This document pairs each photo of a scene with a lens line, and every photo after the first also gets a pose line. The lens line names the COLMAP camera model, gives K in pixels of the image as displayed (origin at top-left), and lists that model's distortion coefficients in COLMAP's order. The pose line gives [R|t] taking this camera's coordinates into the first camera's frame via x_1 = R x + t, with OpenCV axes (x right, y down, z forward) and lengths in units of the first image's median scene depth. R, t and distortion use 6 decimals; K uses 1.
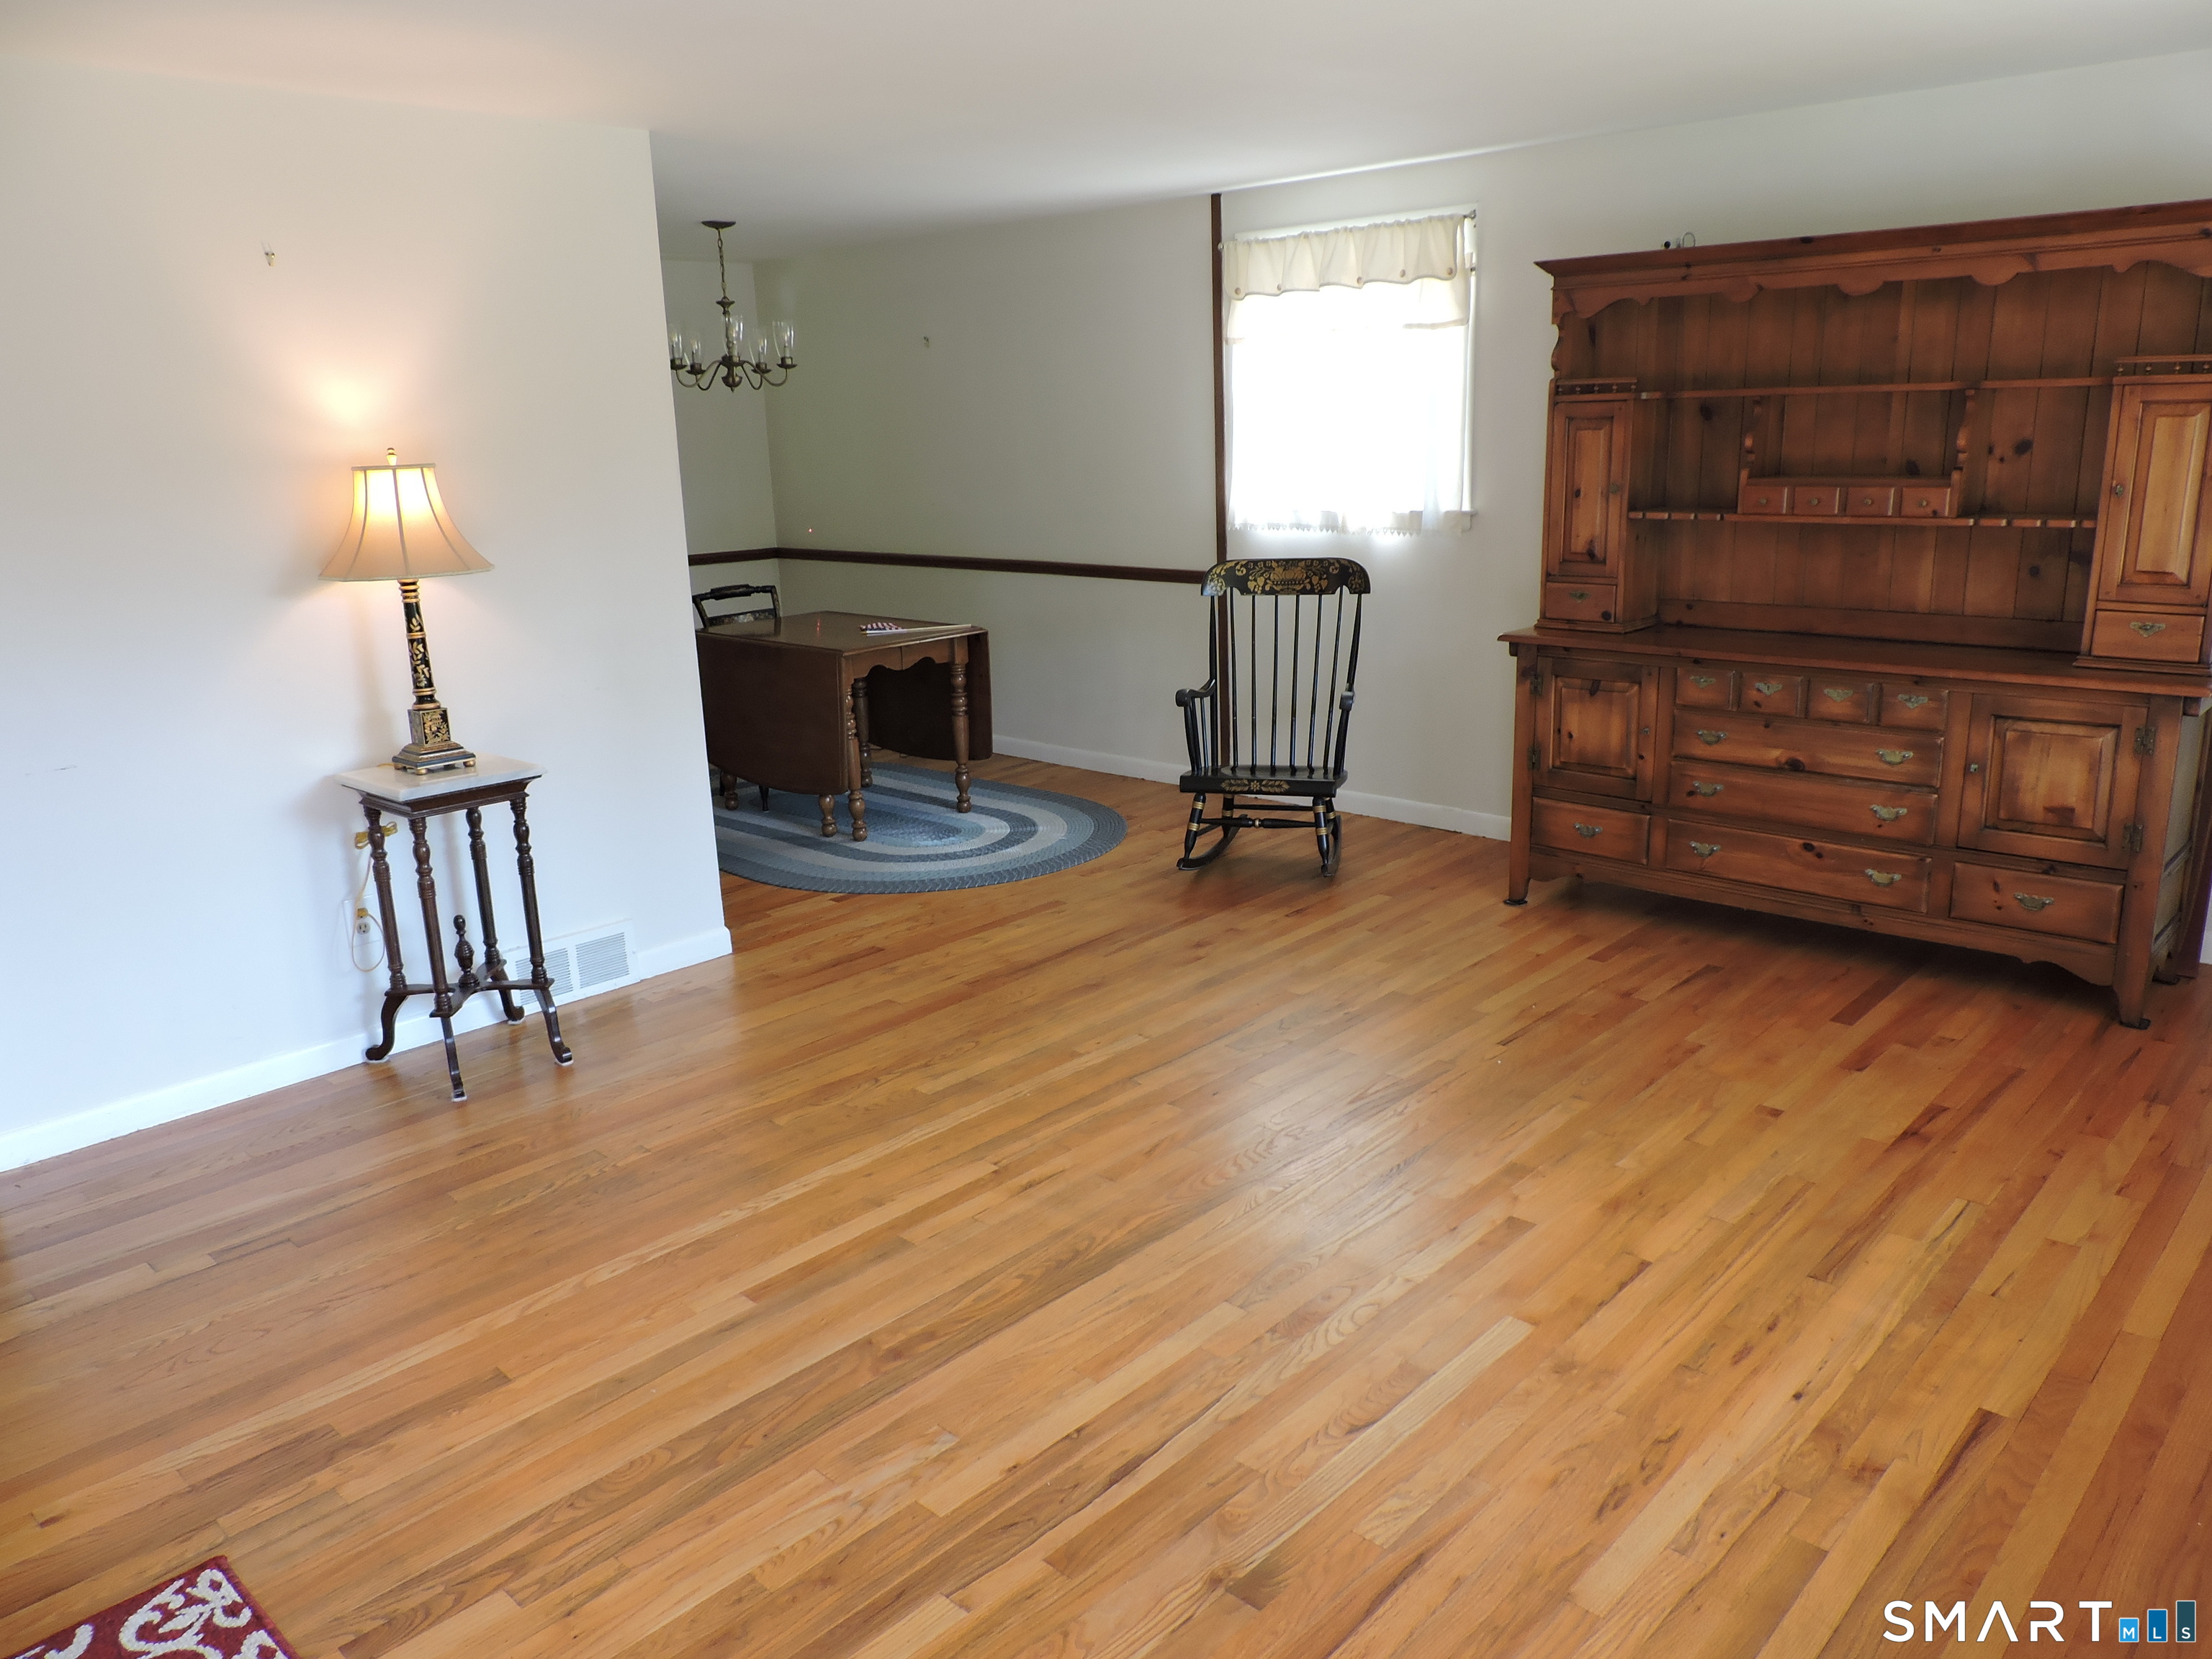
lens RADIAL K [[1562.0, 0, 1106.0], [0, 1562.0, 829.5], [0, 0, 1]] dist [-0.004768, 0.000814]
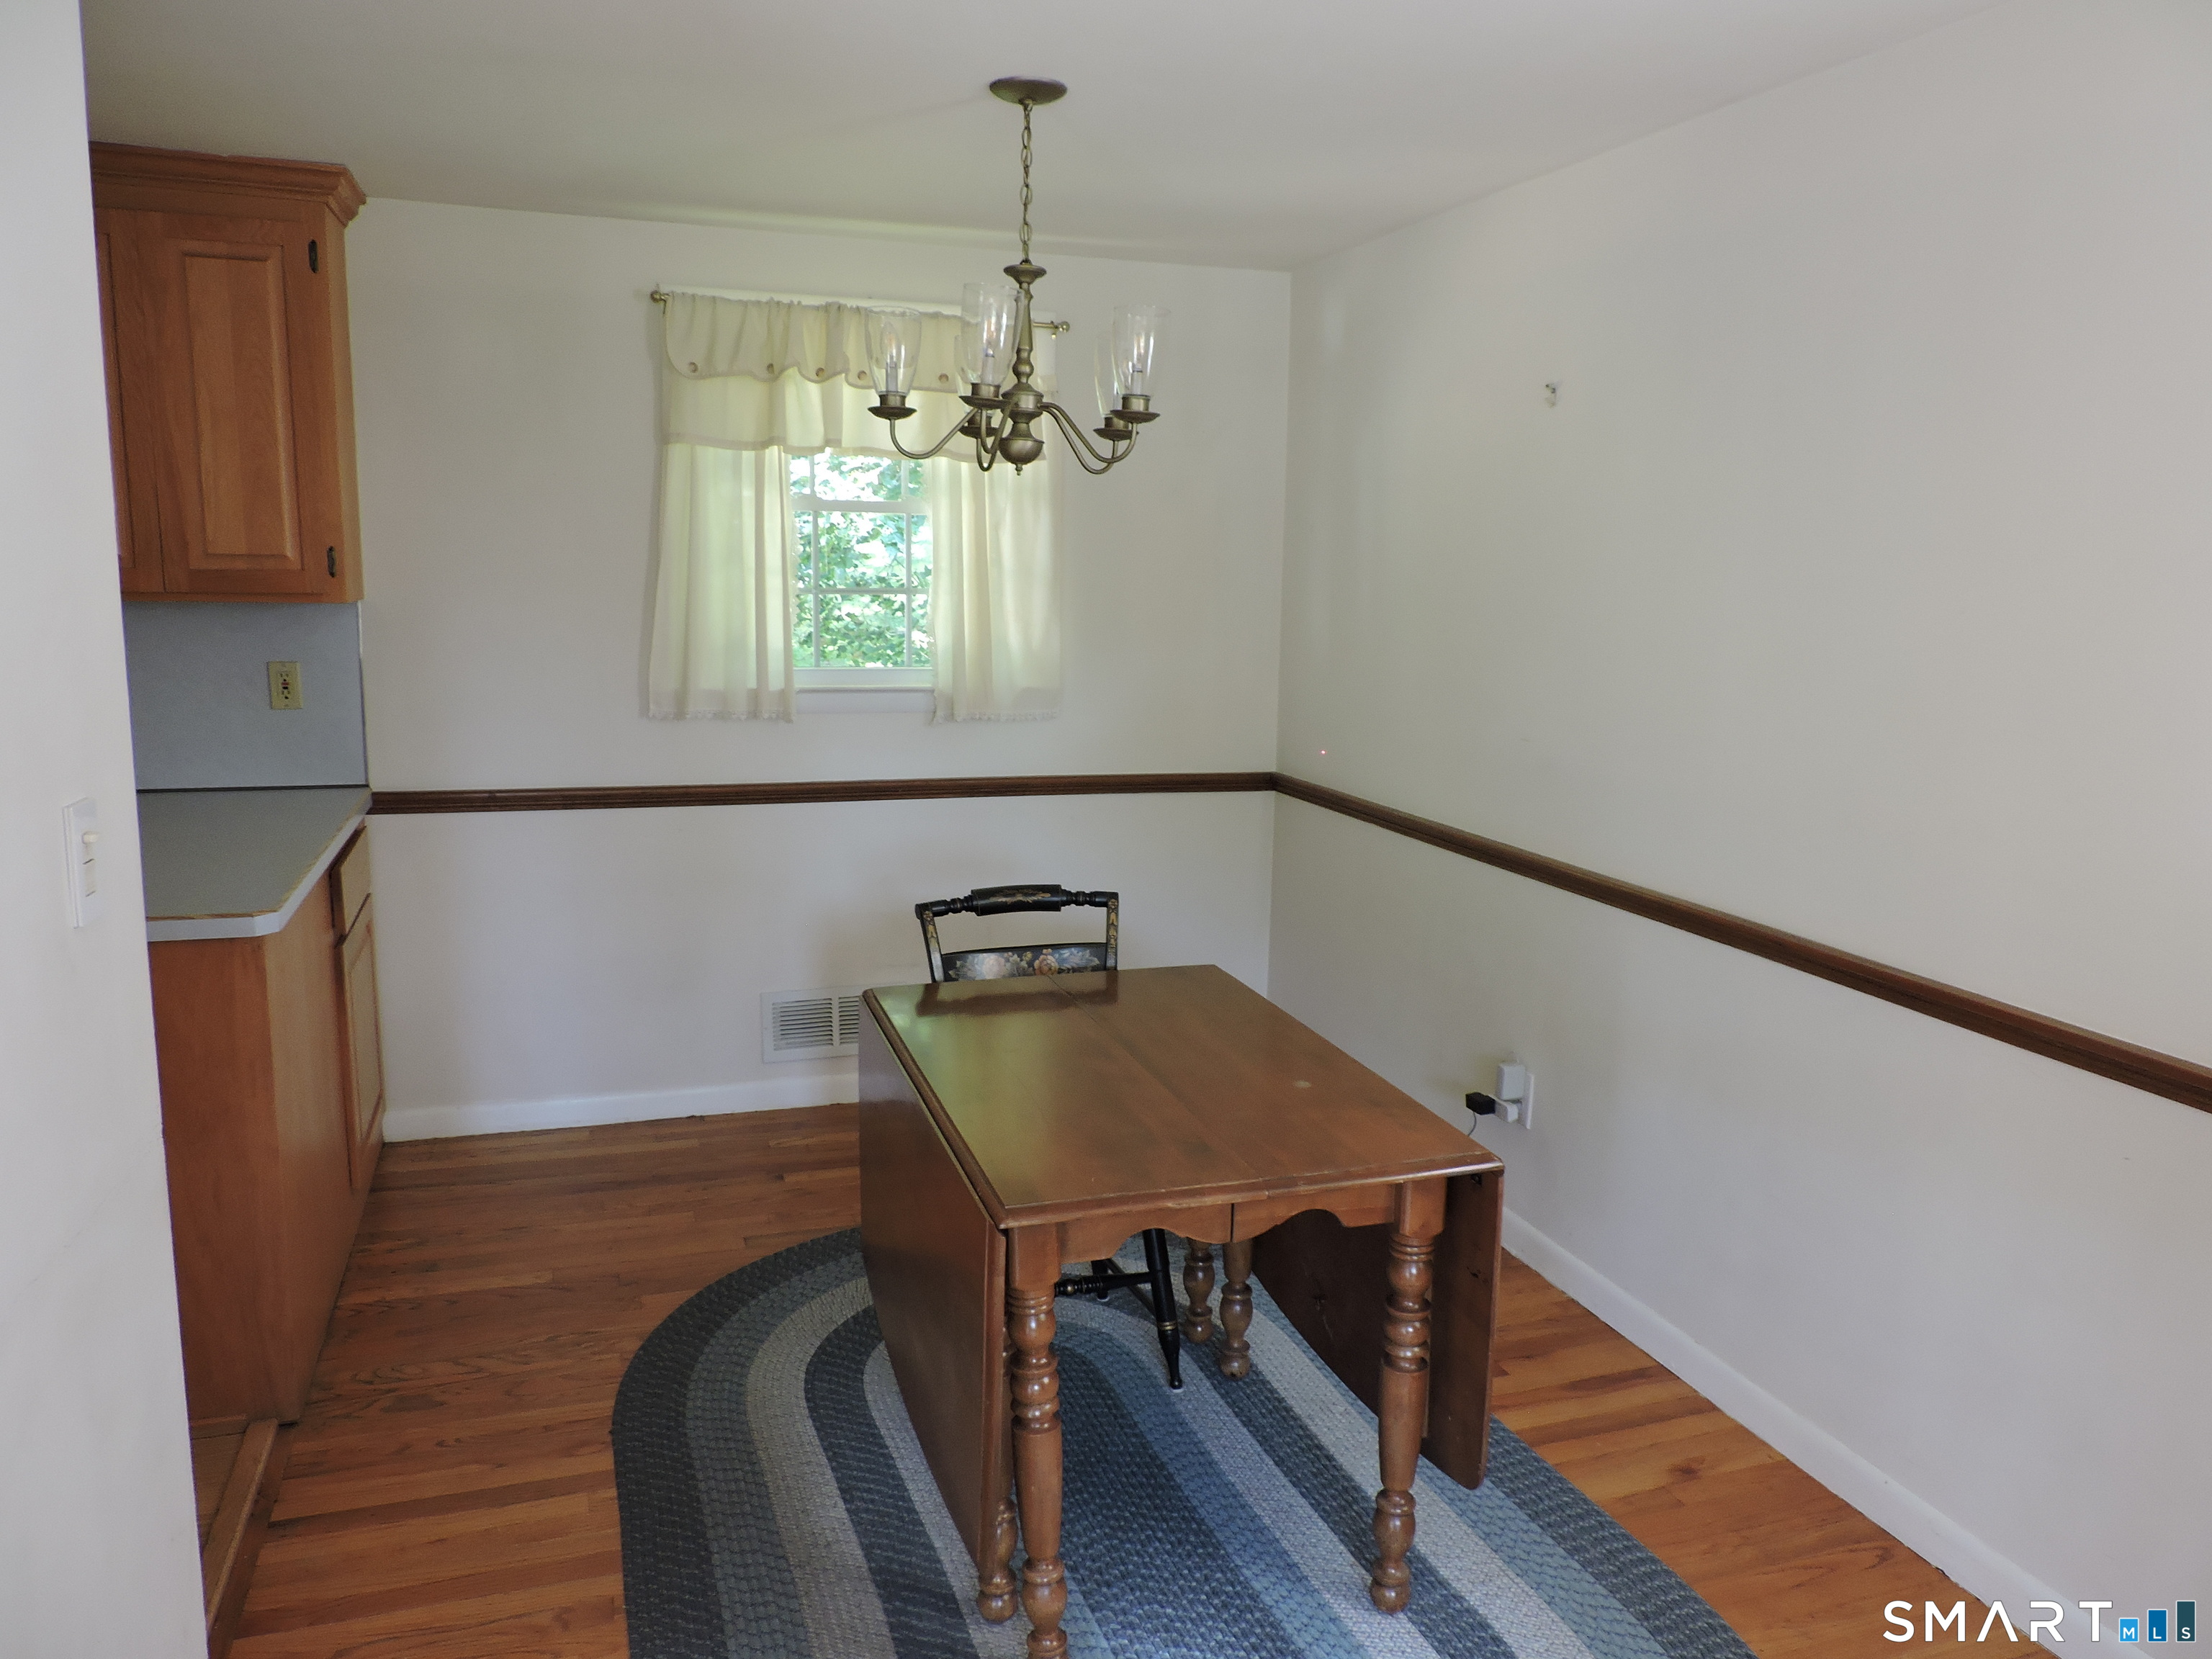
lens RADIAL K [[1598.0, 0, 1106.0], [0, 1598.0, 829.5], [0, 0, 1]] dist [-0.007332, -0.002991]
pose [[0.883286, 0.123755, -0.452207, -0.003098], [-0.163363, 0.985326, -0.049441, -0.165368], [0.439453, 0.117545, 0.890542, 0.628938]]
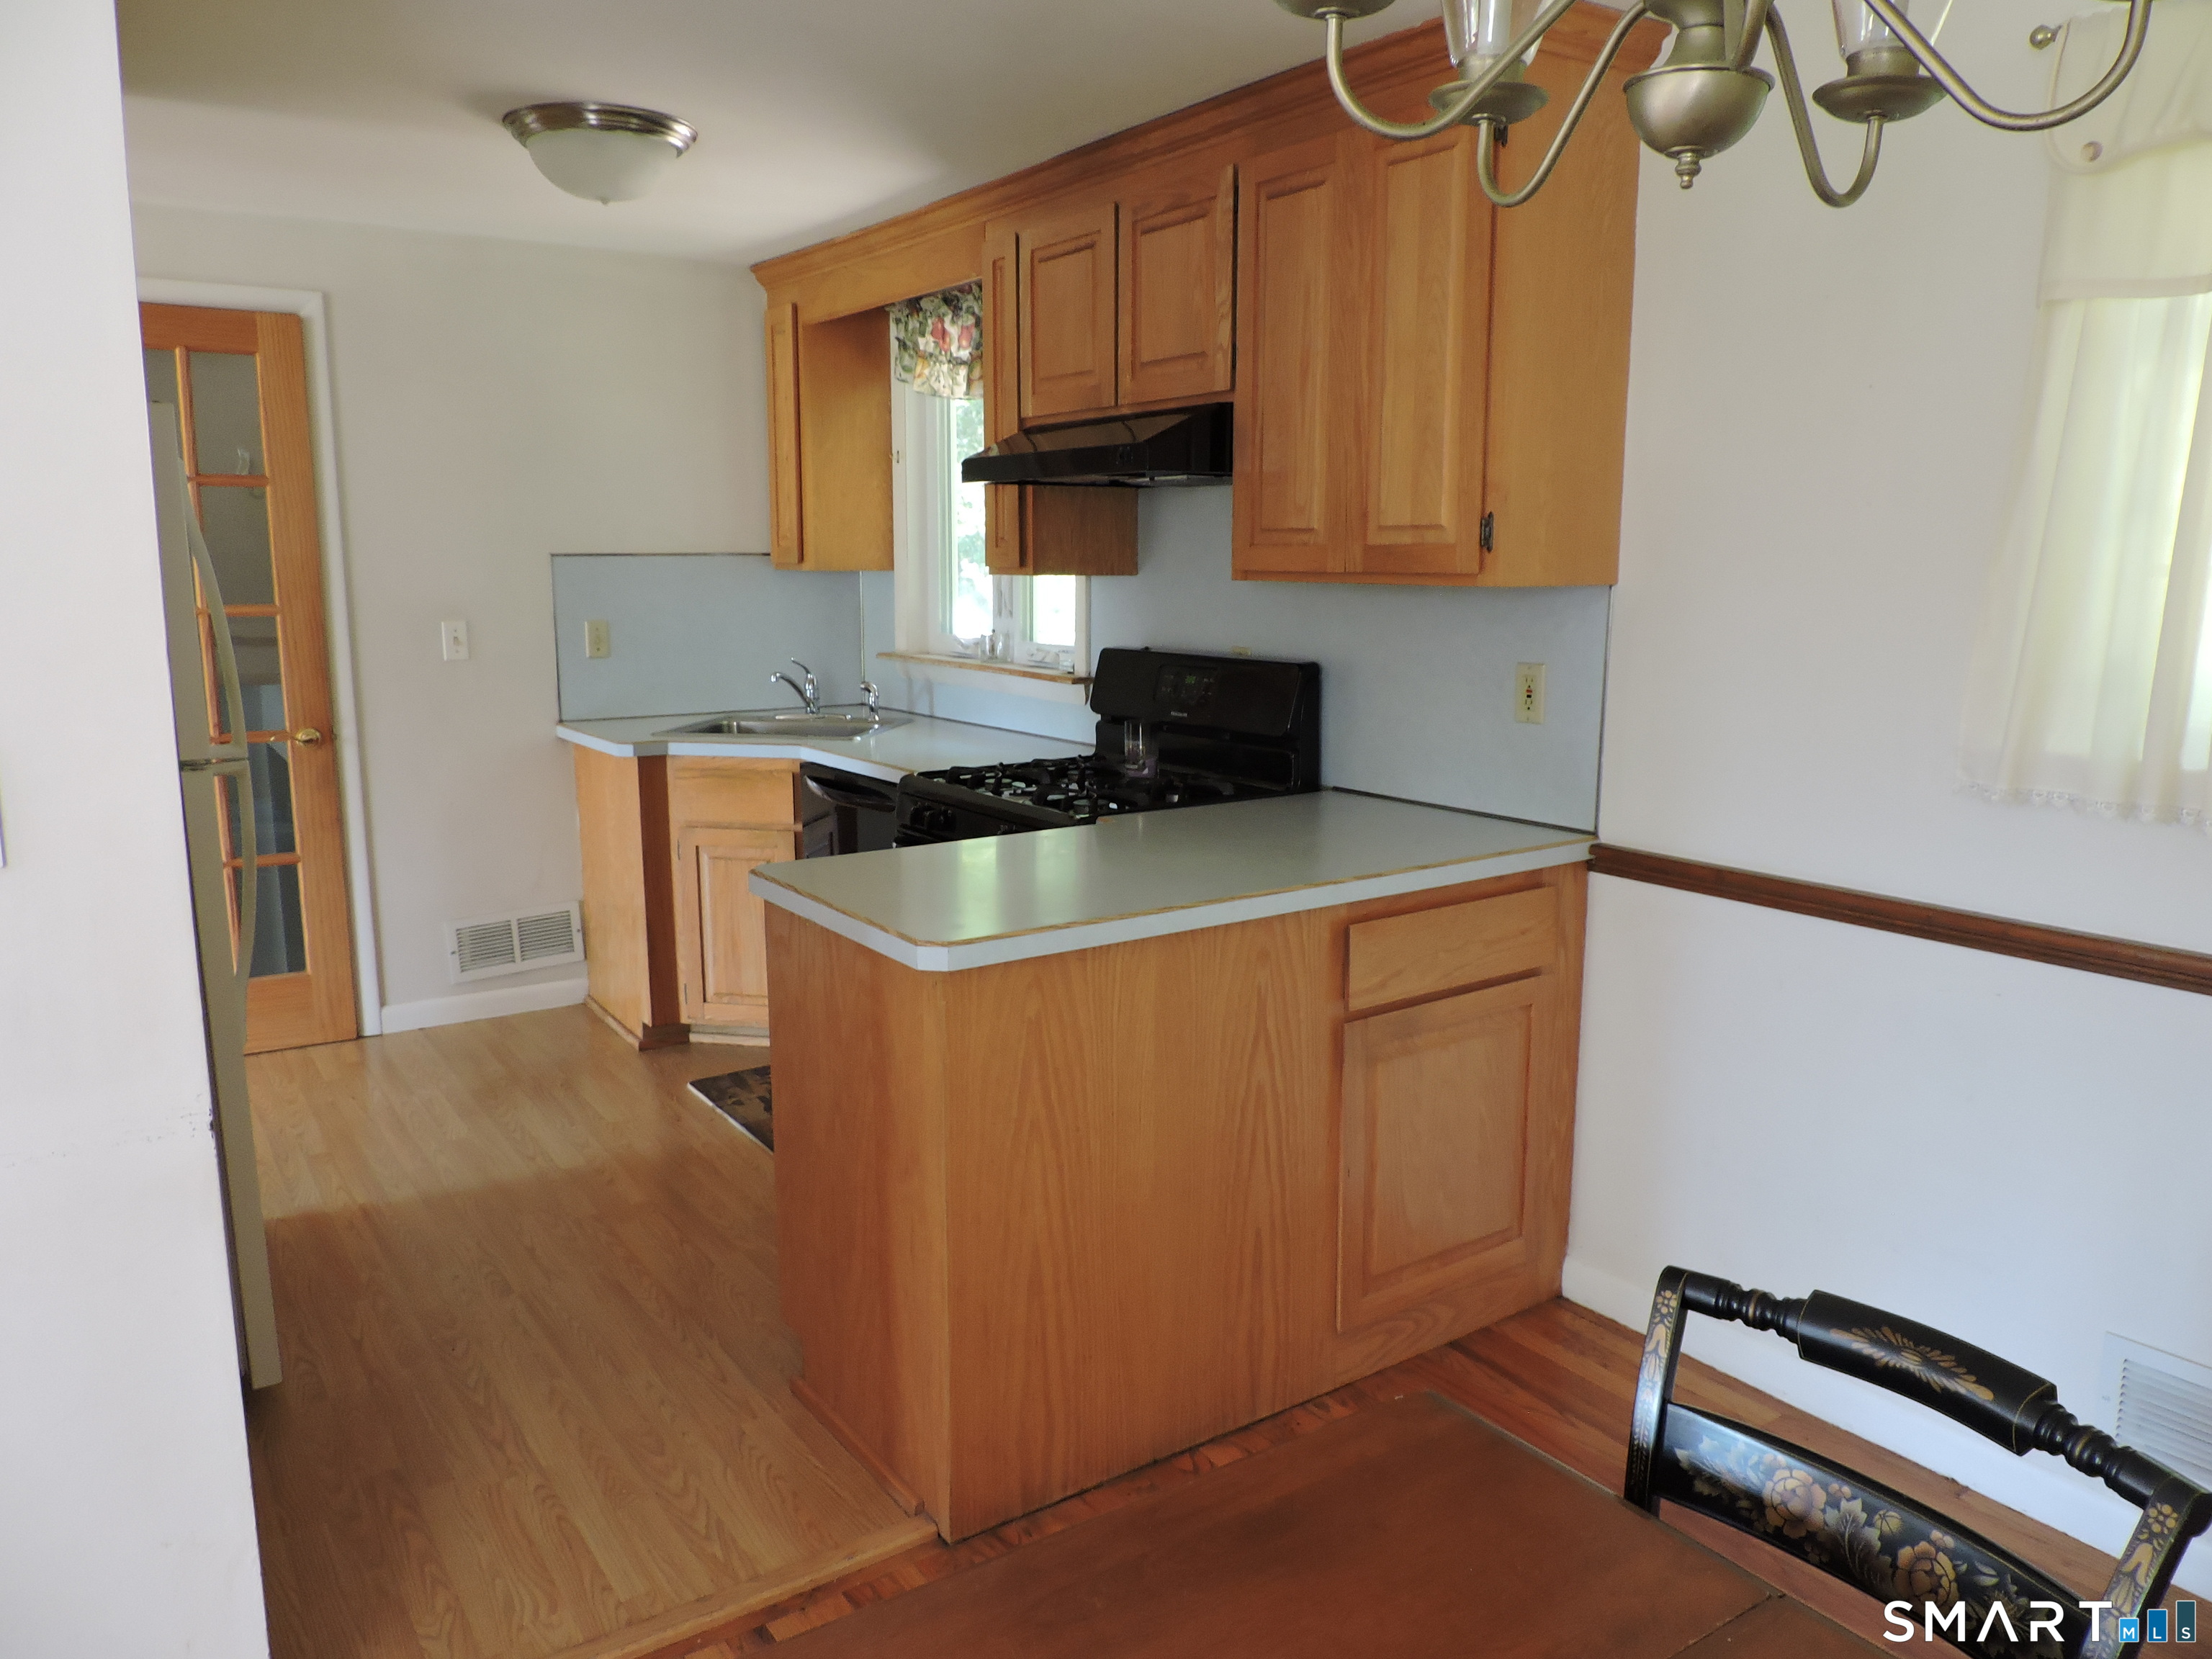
lens RADIAL K [[1598.0, 0, 1106.0], [0, 1598.0, 829.5], [0, 0, 1]] dist [-0.007332, -0.002991]
pose [[-0.193980, 0.197127, -0.960996, -0.066375], [-0.243562, 0.939253, 0.241831, -0.247696], [0.950289, 0.280972, -0.134184, 0.991993]]
